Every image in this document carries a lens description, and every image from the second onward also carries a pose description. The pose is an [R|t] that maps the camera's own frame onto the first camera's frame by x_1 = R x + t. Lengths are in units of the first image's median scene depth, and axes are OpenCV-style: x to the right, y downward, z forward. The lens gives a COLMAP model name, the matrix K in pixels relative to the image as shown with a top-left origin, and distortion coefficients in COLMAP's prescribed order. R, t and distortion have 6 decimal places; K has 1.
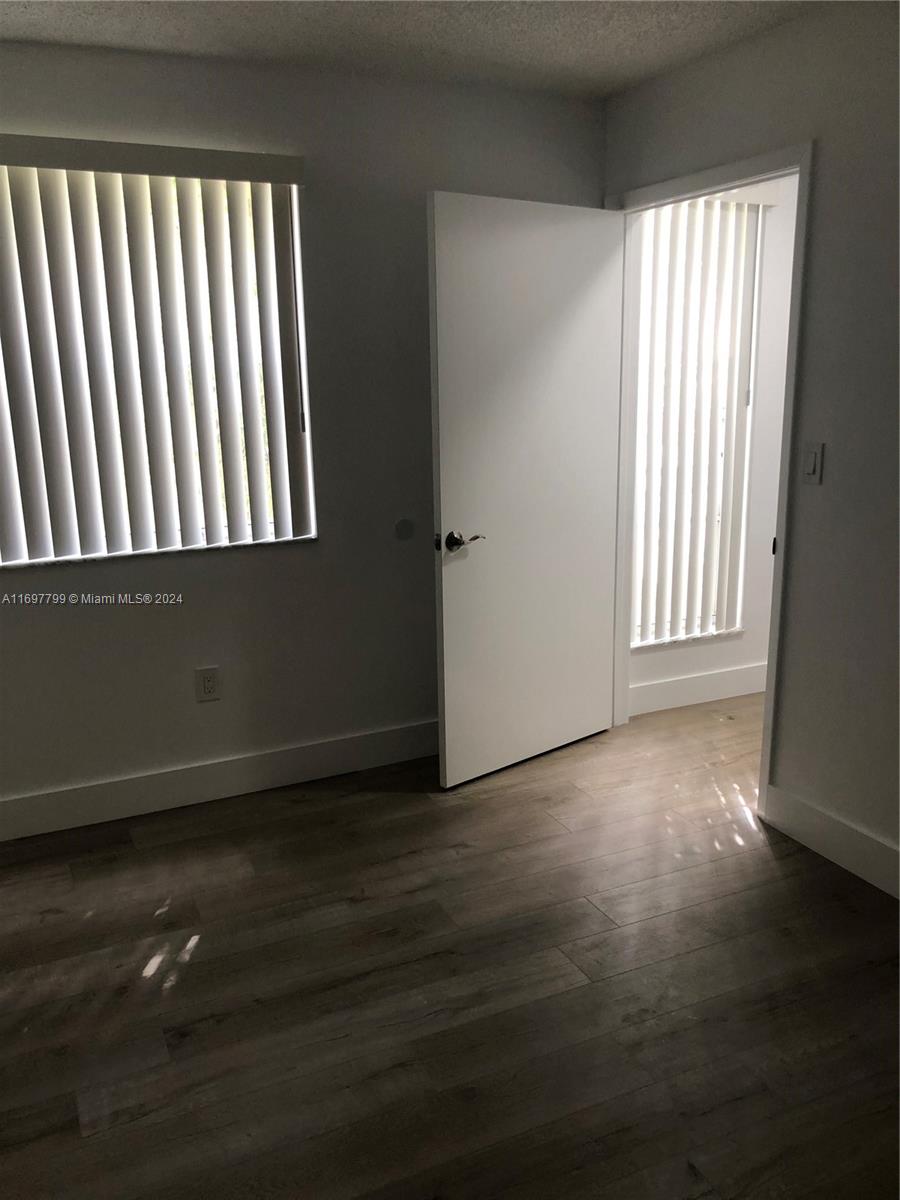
lens RADIAL K [[971.4, 0, 450.4], [0, 971.4, 601.0], [0, 0, 1]] dist [0.050280, -0.028973]
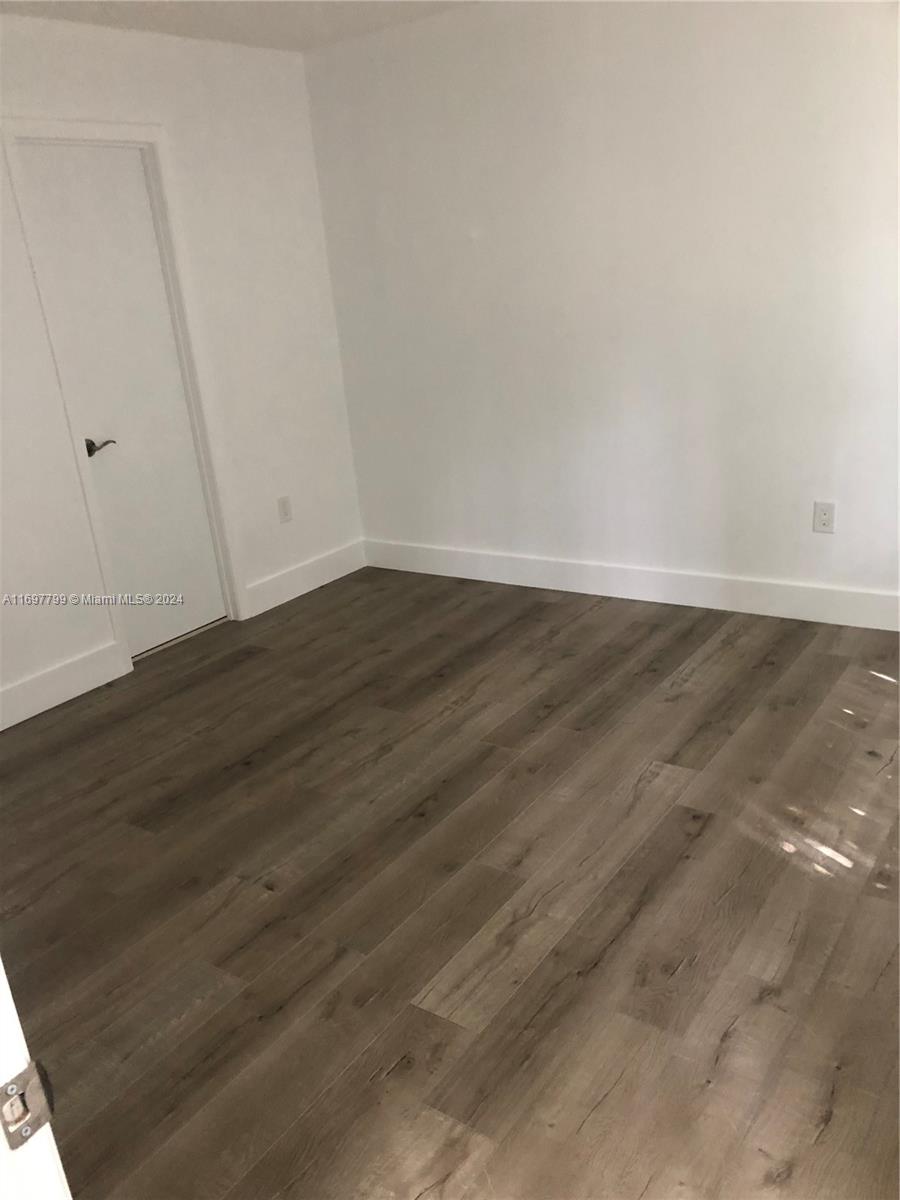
lens RADIAL K [[971.4, 0, 450.0], [0, 971.4, 600.5], [0, 0, 1]] dist [0.050280, -0.028973]
pose [[-0.864288, 0.247200, -0.438062, 0.420024], [-0.009587, 0.862649, 0.505712, -0.362630], [0.502906, 0.441280, -0.743207, 1.563821]]
